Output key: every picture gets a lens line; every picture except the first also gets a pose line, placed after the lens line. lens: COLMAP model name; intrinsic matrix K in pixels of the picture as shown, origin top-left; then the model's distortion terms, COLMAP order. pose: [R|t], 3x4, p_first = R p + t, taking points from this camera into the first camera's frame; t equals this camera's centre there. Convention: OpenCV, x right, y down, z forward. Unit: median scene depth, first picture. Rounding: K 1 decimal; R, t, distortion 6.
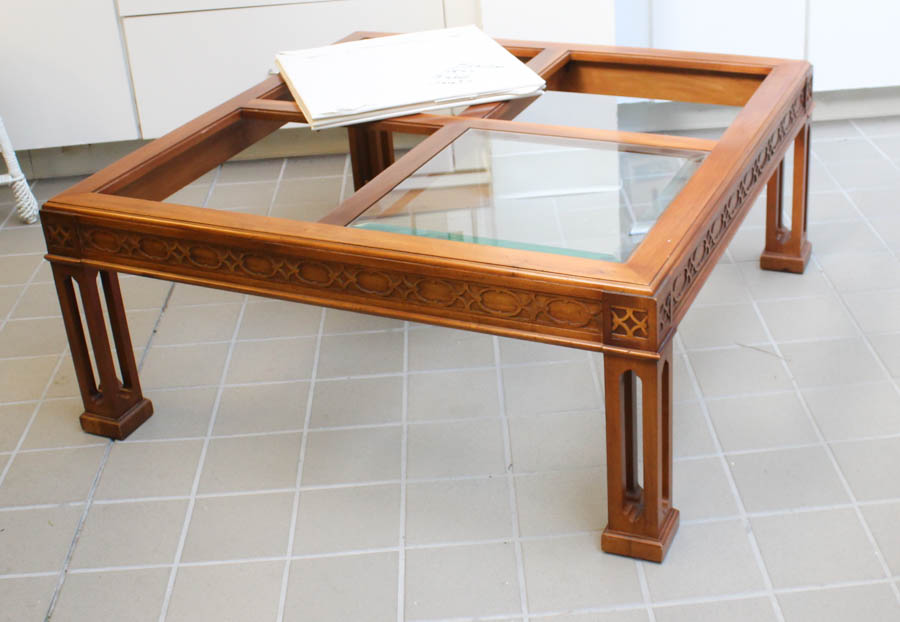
lens RADIAL K [[1308.3, 0, 450.0], [0, 1308.3, 311.0], [0, 0, 1]] dist [-0.148096, -0.046751]
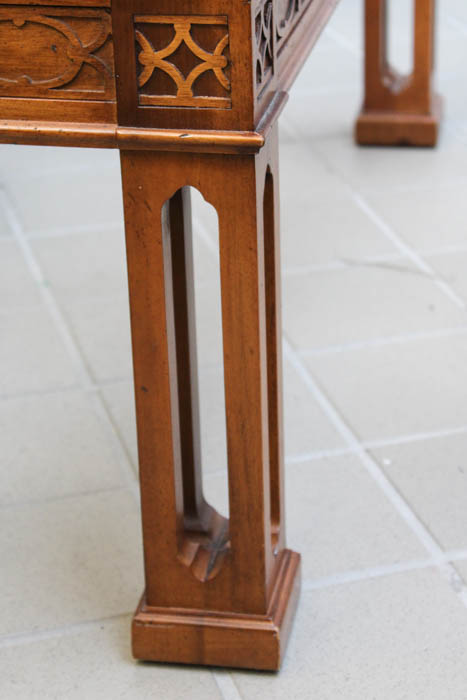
lens RADIAL K [[1841.7, 0, 233.5], [0, 1841.7, 350.0], [0, 0, 1]] dist [0.014684, -0.666147]
pose [[0.970185, -0.053663, 0.236350, 0.012378], [0.064910, 0.997087, -0.040059, 0.109927], [-0.233512, 0.054206, 0.970842, 0.404589]]
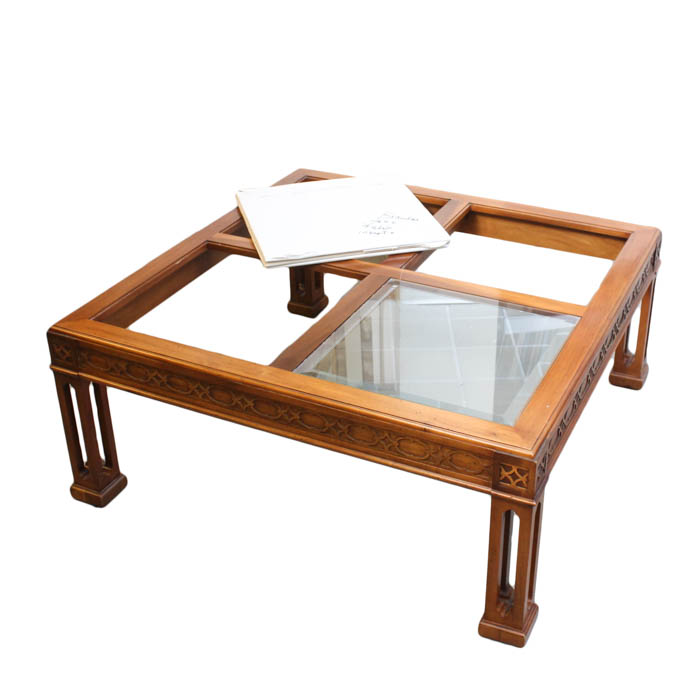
lens RADIAL K [[1042.7, 0, 368.0], [0, 1042.7, 349.6], [0, 0, 1]] dist [-0.161159, 0.023026]
pose [[0.998012, 0.056997, 0.026906, -0.035861], [-0.058071, 0.997472, 0.040967, -0.133573], [-0.024503, -0.042448, 0.998798, -0.008062]]
